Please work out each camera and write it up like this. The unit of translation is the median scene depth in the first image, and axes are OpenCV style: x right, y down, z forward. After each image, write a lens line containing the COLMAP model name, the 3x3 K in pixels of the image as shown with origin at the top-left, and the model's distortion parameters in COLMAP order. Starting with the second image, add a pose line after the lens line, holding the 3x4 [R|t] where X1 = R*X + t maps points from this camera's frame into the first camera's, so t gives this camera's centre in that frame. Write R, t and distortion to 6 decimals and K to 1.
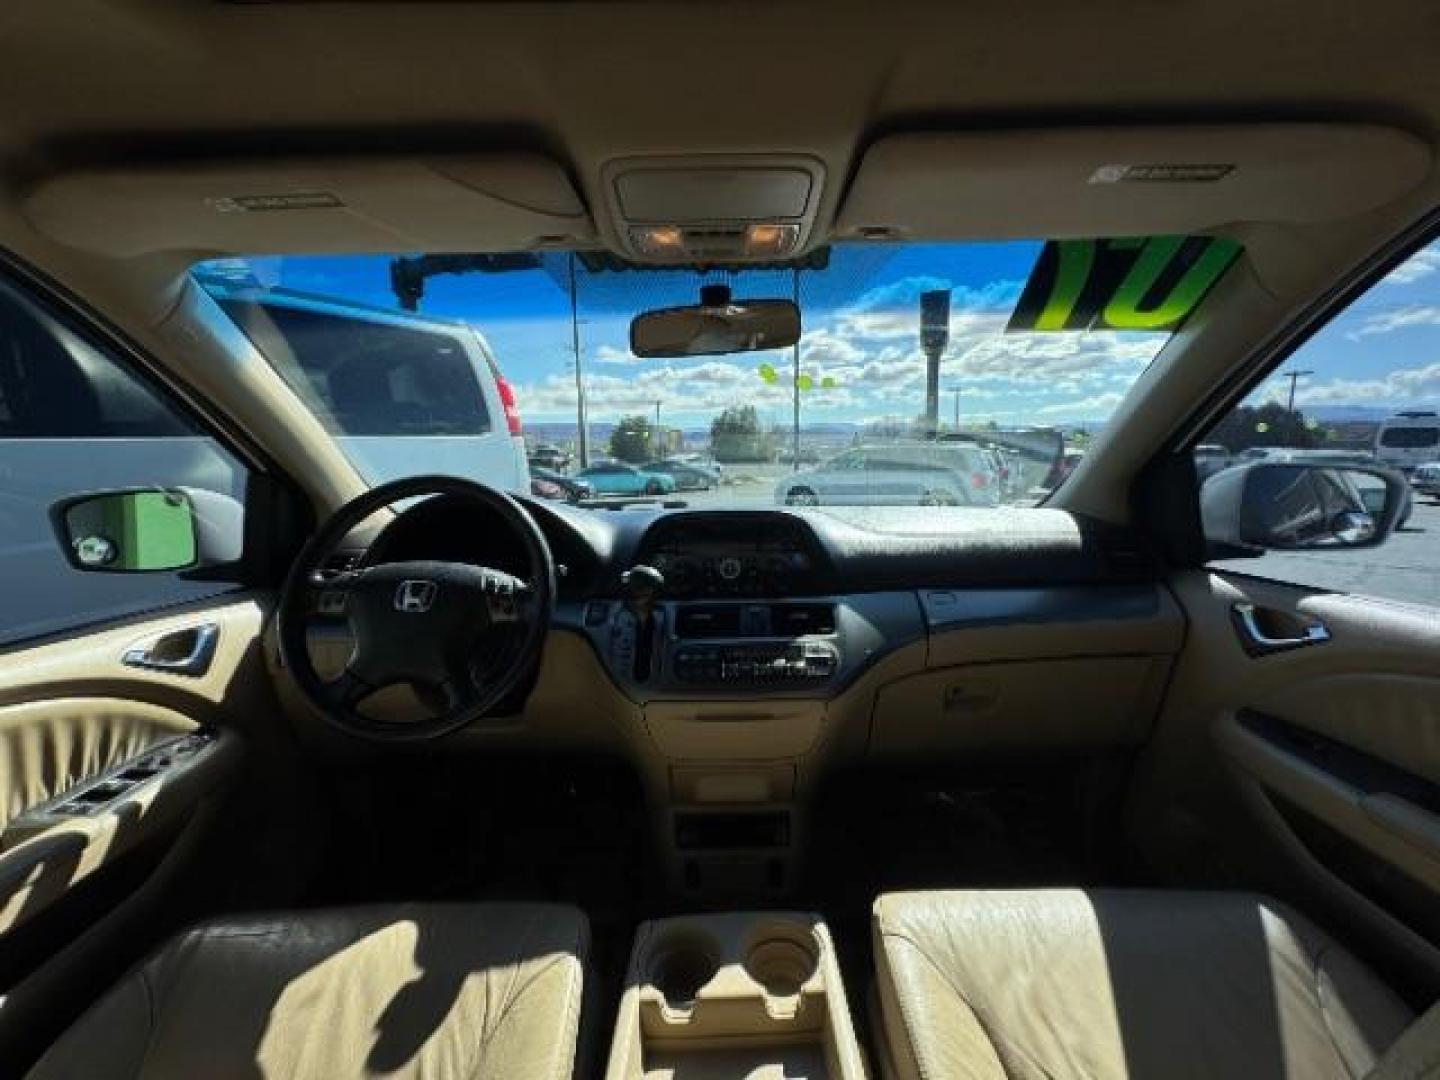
lens RADIAL K [[576.6, 0, 720.0], [0, 576.6, 540.0], [0, 0, 1]] dist [0.001285, -0.000092]
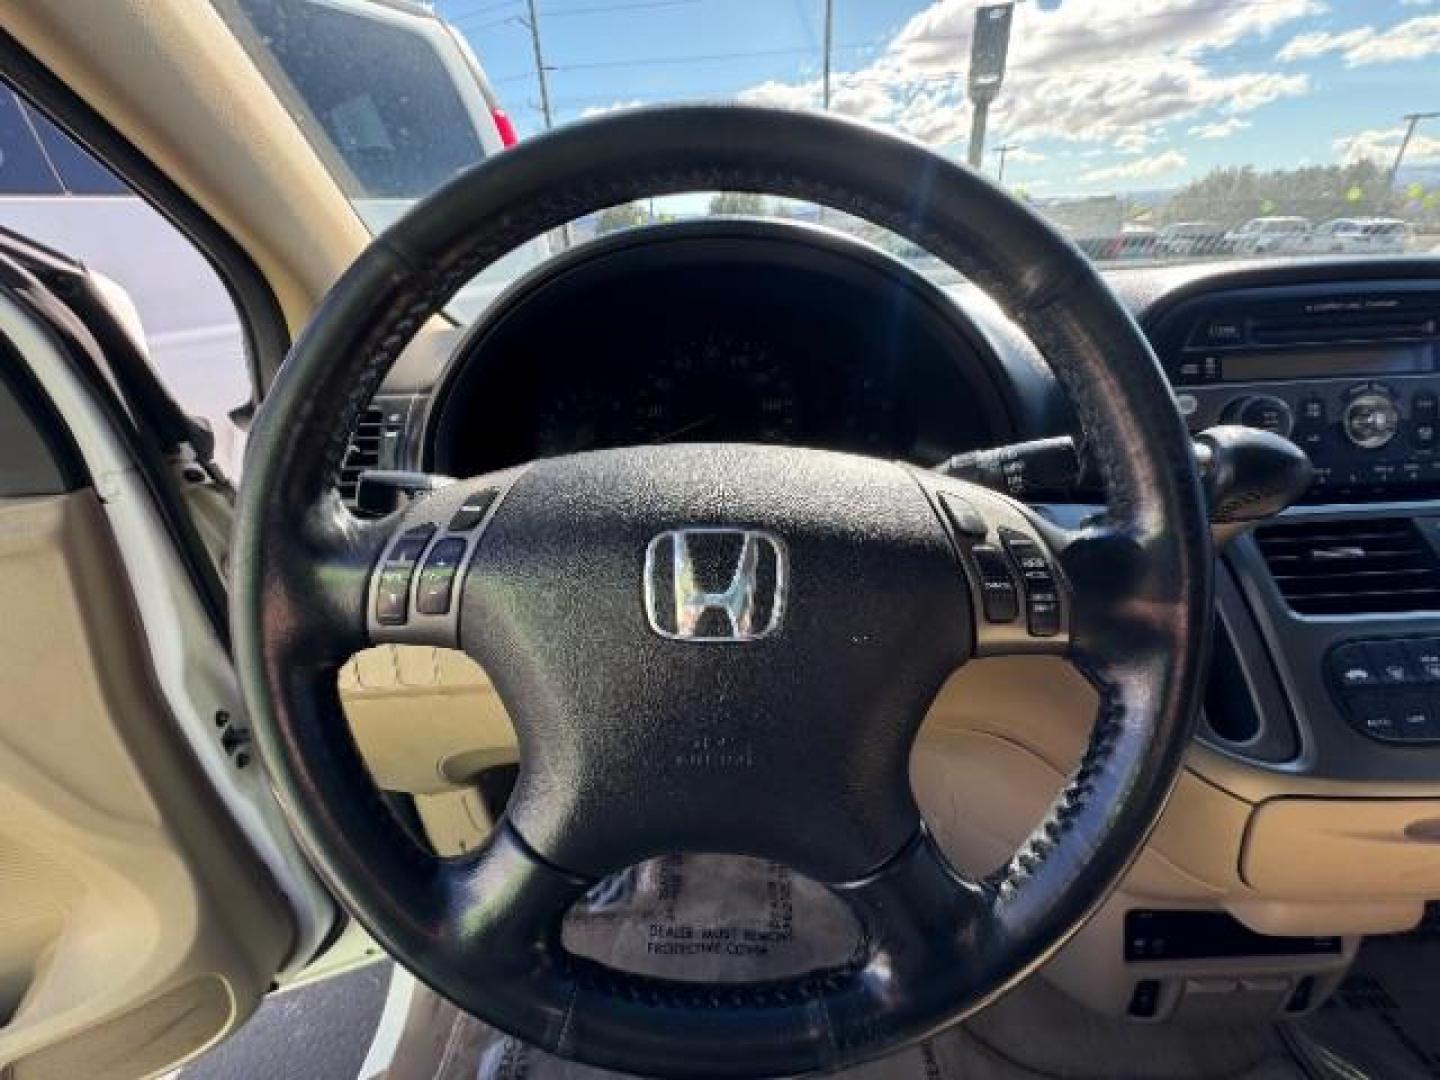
lens RADIAL K [[571.6, 0, 708.7], [0, 571.6, 517.1], [0, 0, 1]] dist [-0.008832, 0.000638]
pose [[0.999663, -0.025728, 0.003359, -0.138989], [0.023612, 0.955758, 0.293204, -0.003556], [-0.010754, -0.293026, 0.956044, 0.196037]]
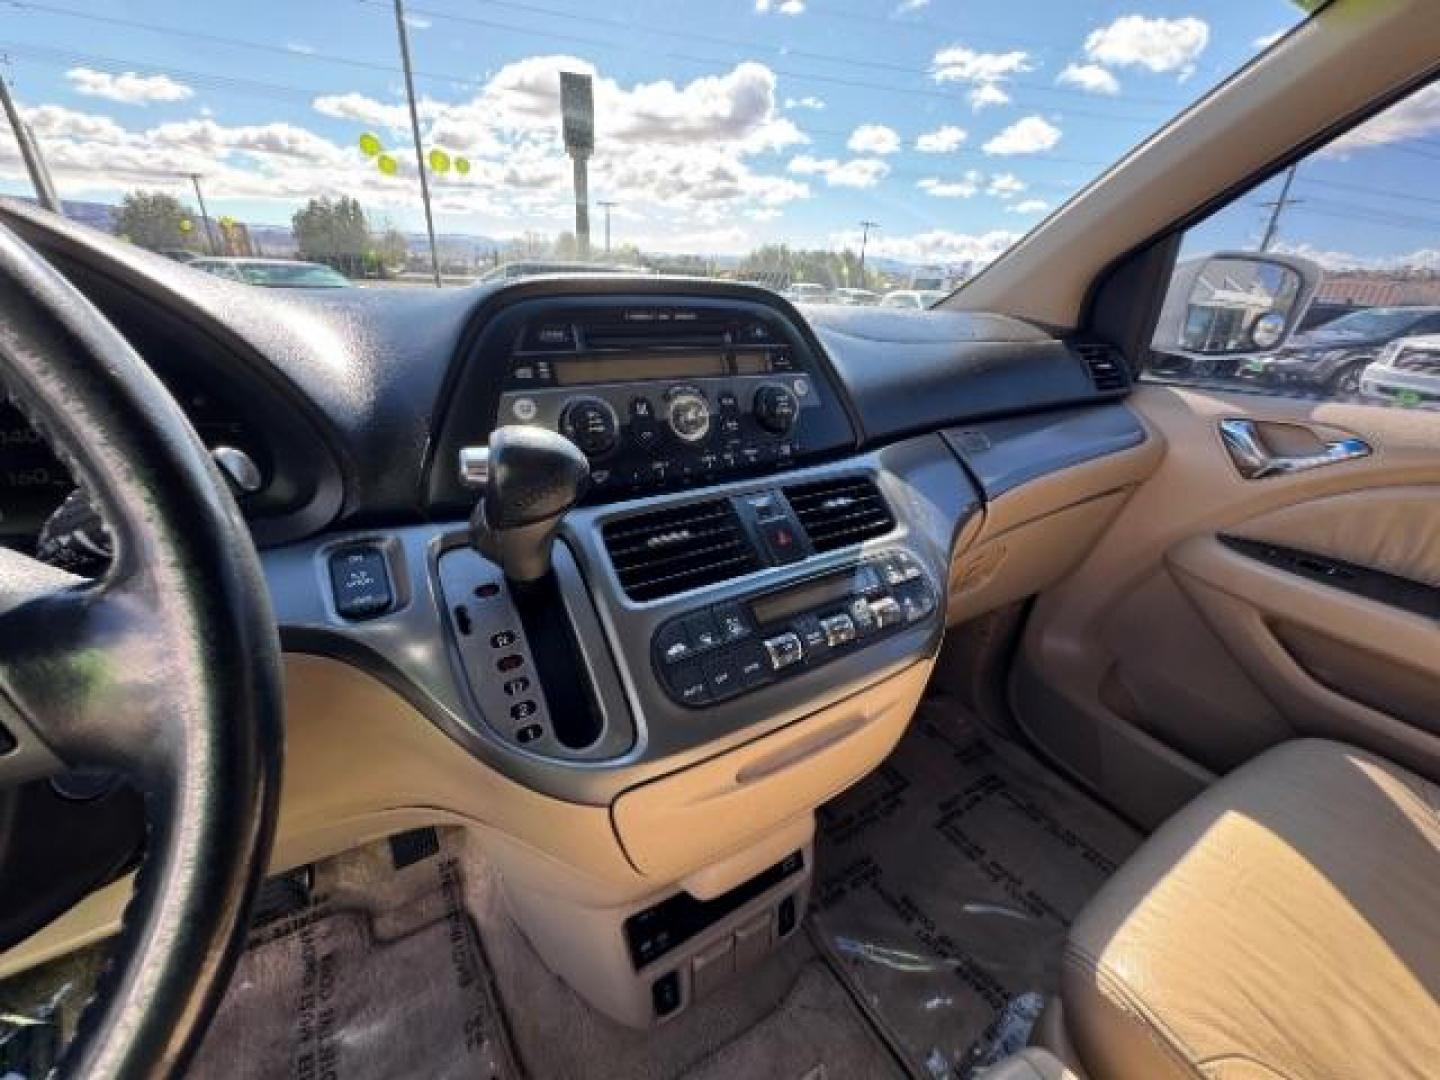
lens RADIAL K [[571.6, 0, 708.7], [0, 571.6, 517.1], [0, 0, 1]] dist [-0.008832, 0.000638]
pose [[0.839895, -0.154055, 0.520426, -0.067640], [0.022217, 0.967826, 0.250638, 0.004441], [-0.542294, -0.198947, 0.816295, 0.195863]]
